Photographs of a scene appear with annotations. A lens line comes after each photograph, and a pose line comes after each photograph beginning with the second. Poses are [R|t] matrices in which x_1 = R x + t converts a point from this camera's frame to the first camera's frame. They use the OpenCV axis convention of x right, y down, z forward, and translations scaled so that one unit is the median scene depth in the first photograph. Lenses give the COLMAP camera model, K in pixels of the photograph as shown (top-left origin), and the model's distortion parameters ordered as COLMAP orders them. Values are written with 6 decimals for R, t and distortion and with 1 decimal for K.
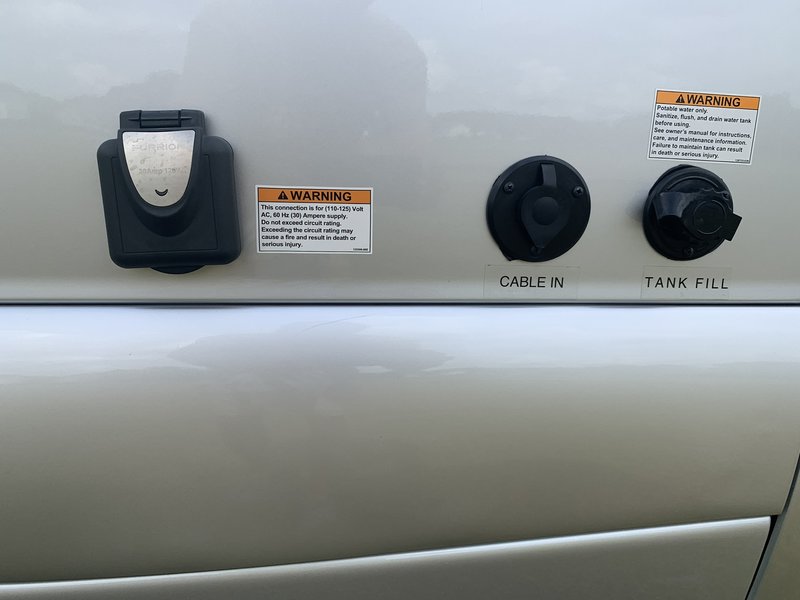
lens RADIAL K [[607.1, 0, 398.9], [0, 607.1, 299.4], [0, 0, 1]] dist [0.009234, 0.006819]
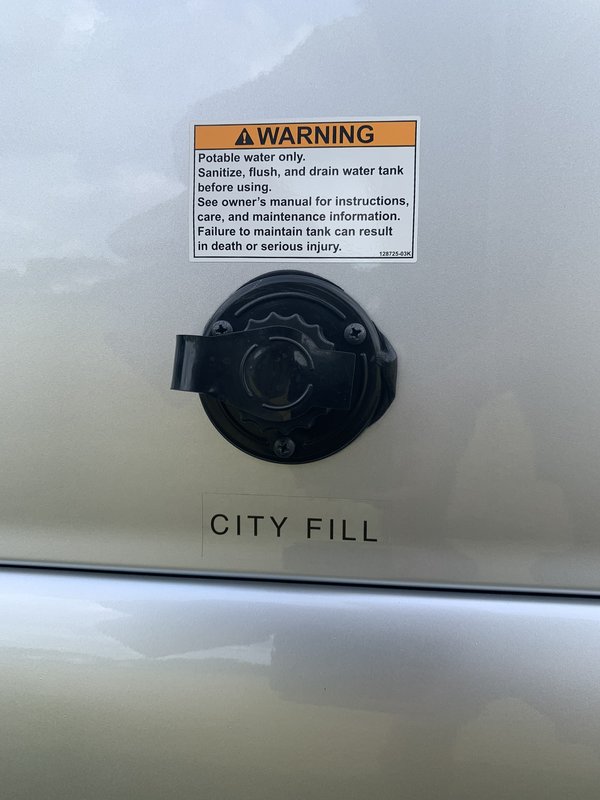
lens RADIAL K [[607.1, 0, 300.9], [0, 607.1, 400.1], [0, 0, 1]] dist [0.009234, 0.006819]
pose [[0.972812, -0.011272, -0.231321, 0.606403], [-0.045311, 0.970248, -0.237835, -0.012830], [0.227120, 0.241850, 0.943358, 0.594652]]
